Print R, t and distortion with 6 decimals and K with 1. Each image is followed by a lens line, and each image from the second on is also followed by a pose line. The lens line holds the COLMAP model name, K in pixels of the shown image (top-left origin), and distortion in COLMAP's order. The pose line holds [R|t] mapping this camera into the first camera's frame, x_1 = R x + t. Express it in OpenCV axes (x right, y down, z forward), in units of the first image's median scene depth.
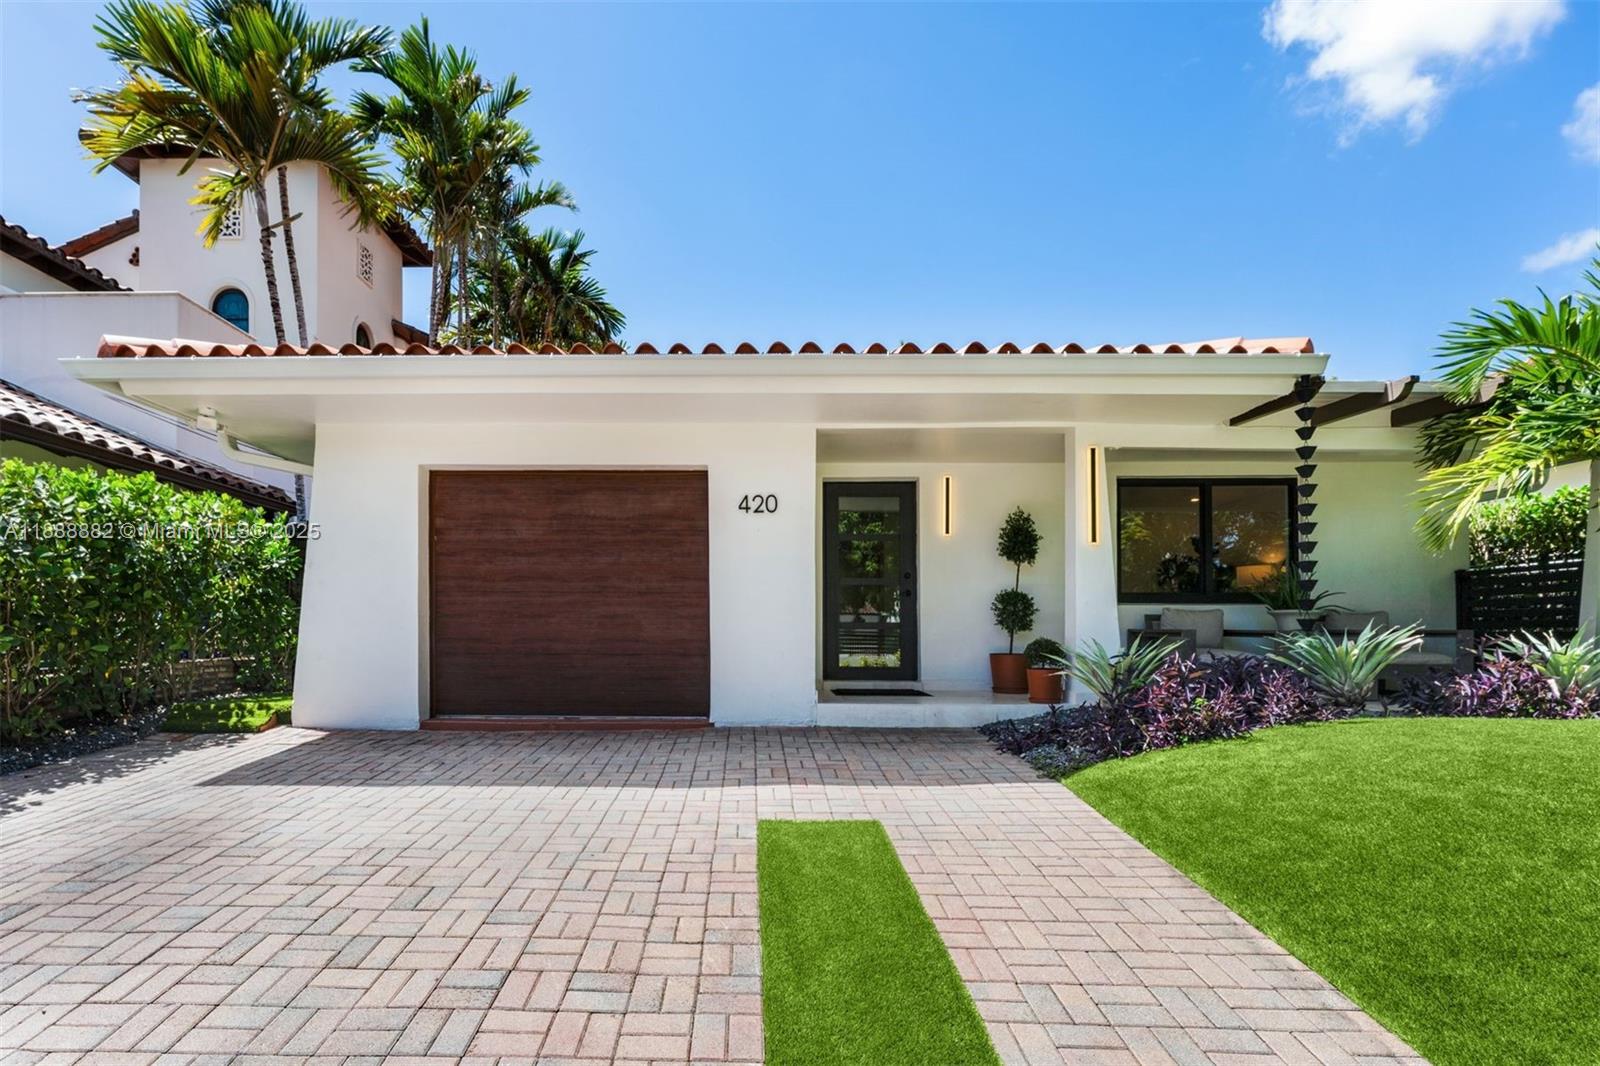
lens RADIAL K [[754.5, 0, 757.8], [0, 754.5, 639.9], [0, 0, 1]] dist [0.002169, 0.000206]
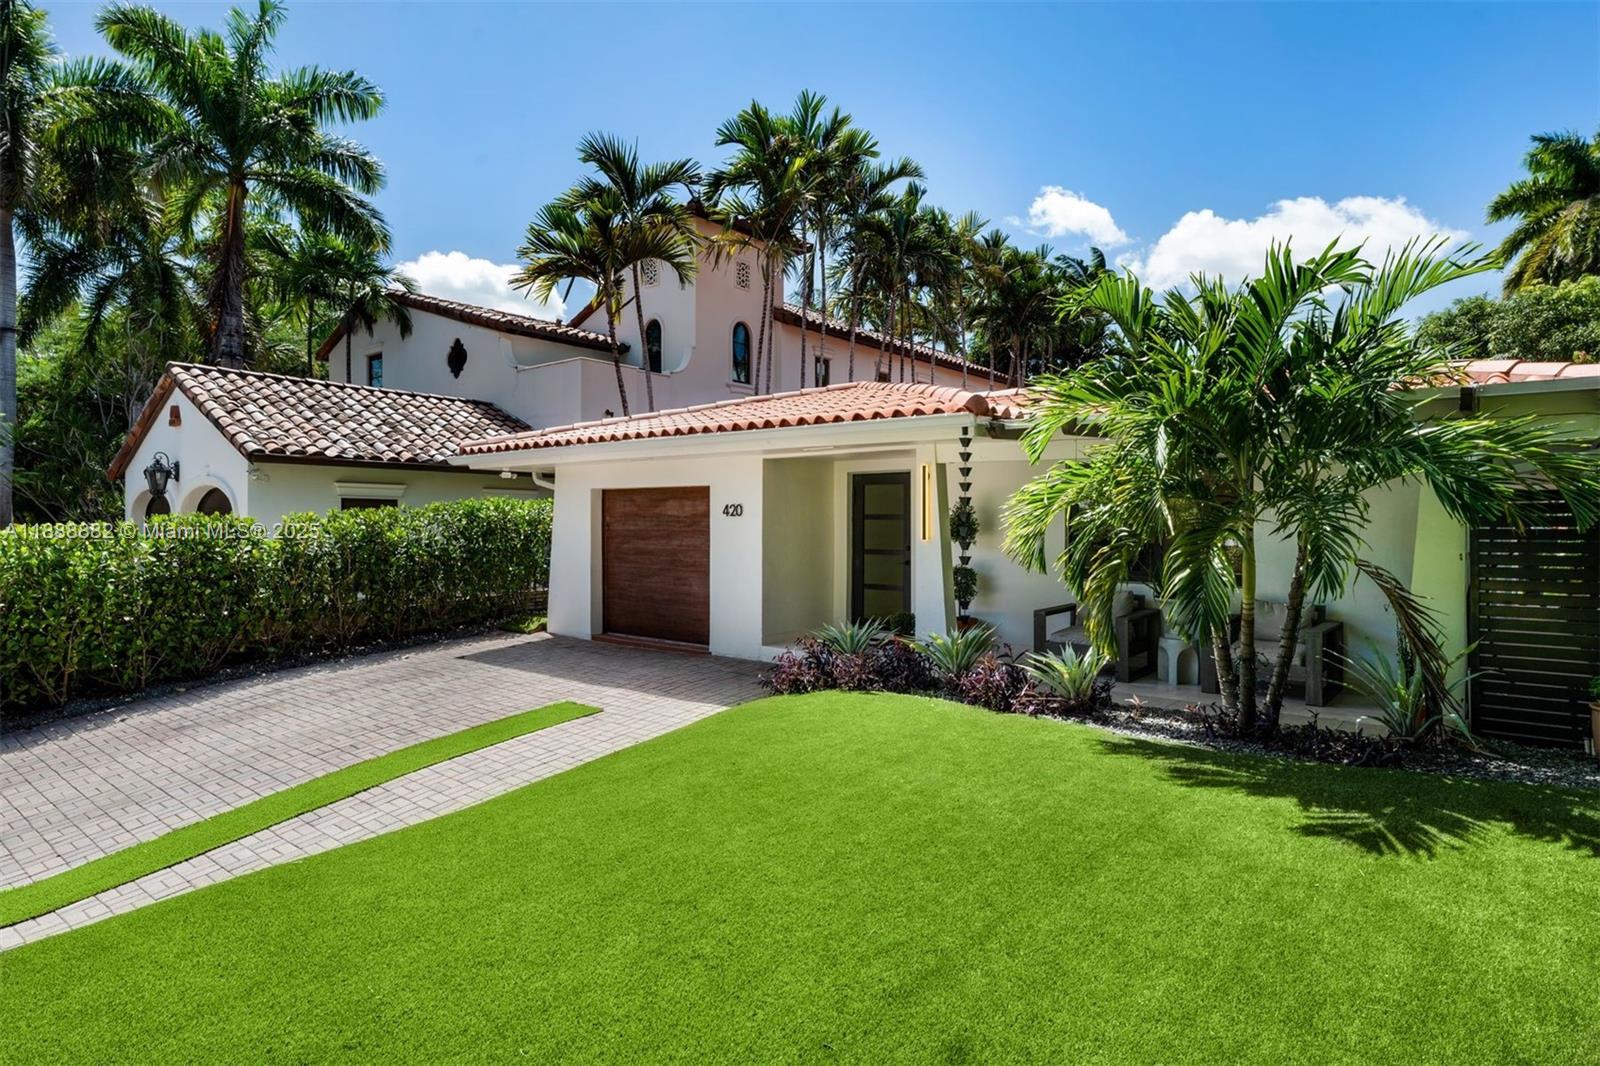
lens RADIAL K [[788.2, 0, 821.1], [0, 788.2, 543.9], [0, 0, 1]] dist [0.000796, -0.000509]
pose [[0.819020, 0.014537, -0.573581, 0.997160], [-0.003074, 0.999776, 0.020950, -0.139382], [0.573757, -0.015396, 0.818881, -0.180164]]
